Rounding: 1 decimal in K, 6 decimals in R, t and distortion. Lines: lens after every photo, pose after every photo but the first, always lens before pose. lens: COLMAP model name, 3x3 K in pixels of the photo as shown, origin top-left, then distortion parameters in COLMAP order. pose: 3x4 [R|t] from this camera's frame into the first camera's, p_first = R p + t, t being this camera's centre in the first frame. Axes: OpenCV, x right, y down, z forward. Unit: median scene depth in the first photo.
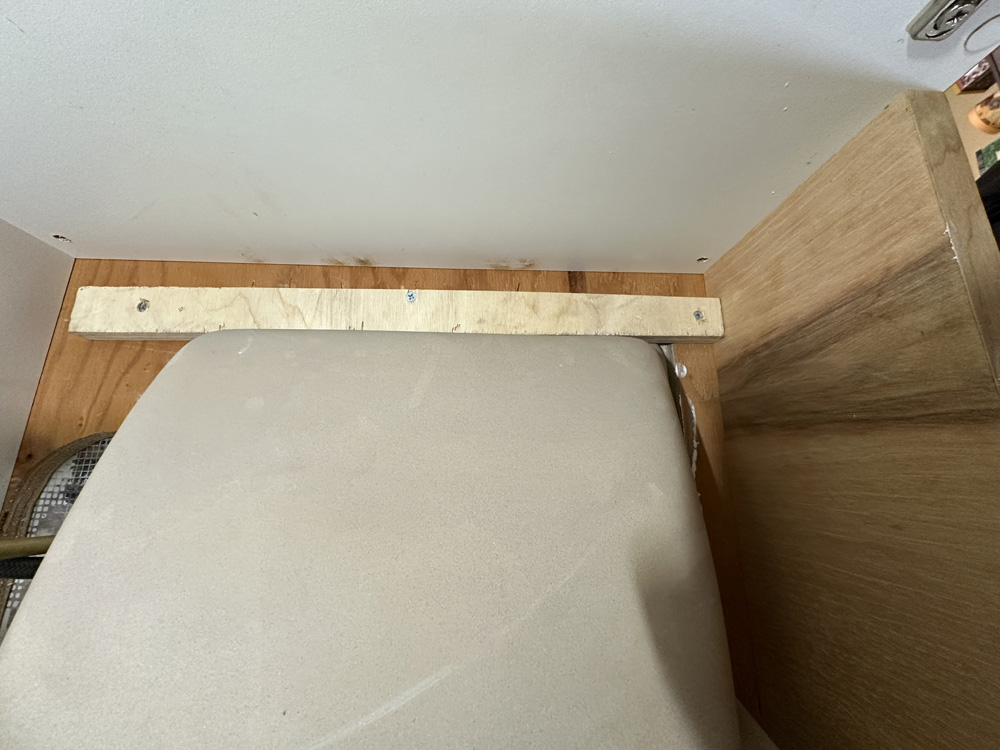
lens RADIAL K [[394.2, 0, 500.0], [0, 394.2, 375.0], [0, 0, 1]] dist [-0.003291, -0.000064]
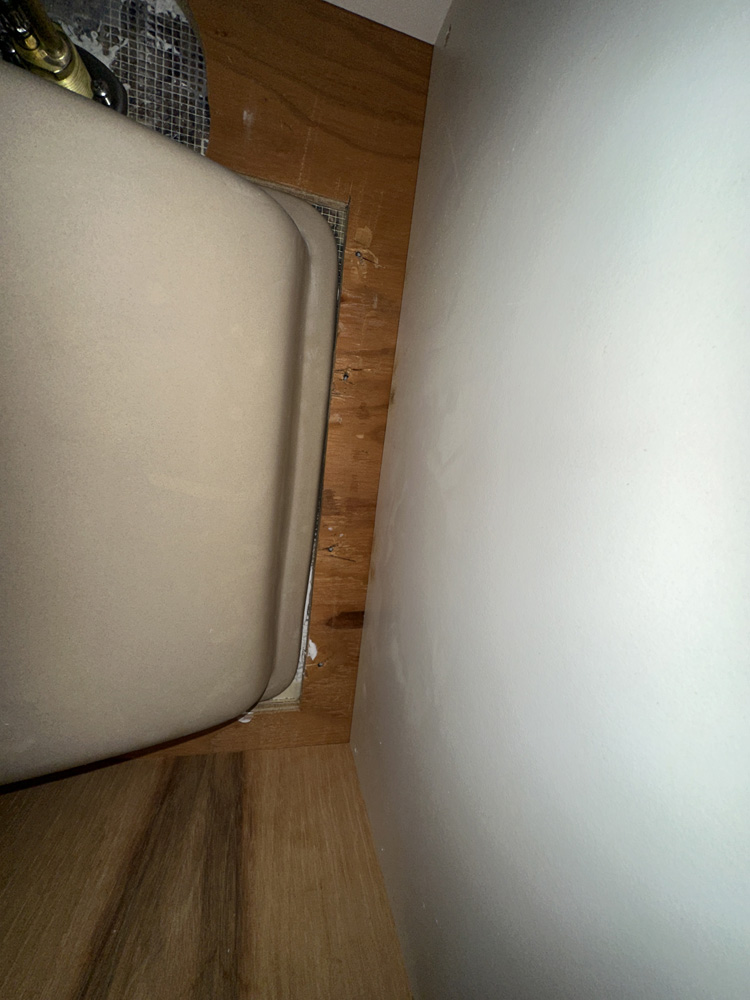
lens RADIAL K [[394.2, 0, 375.0], [0, 394.2, 500.0], [0, 0, 1]] dist [-0.003291, -0.000064]
pose [[-0.104348, 0.989873, 0.096249, -0.239674], [-0.994505, -0.103028, -0.018602, -0.310129], [-0.008498, -0.097661, 0.995183, 0.099875]]
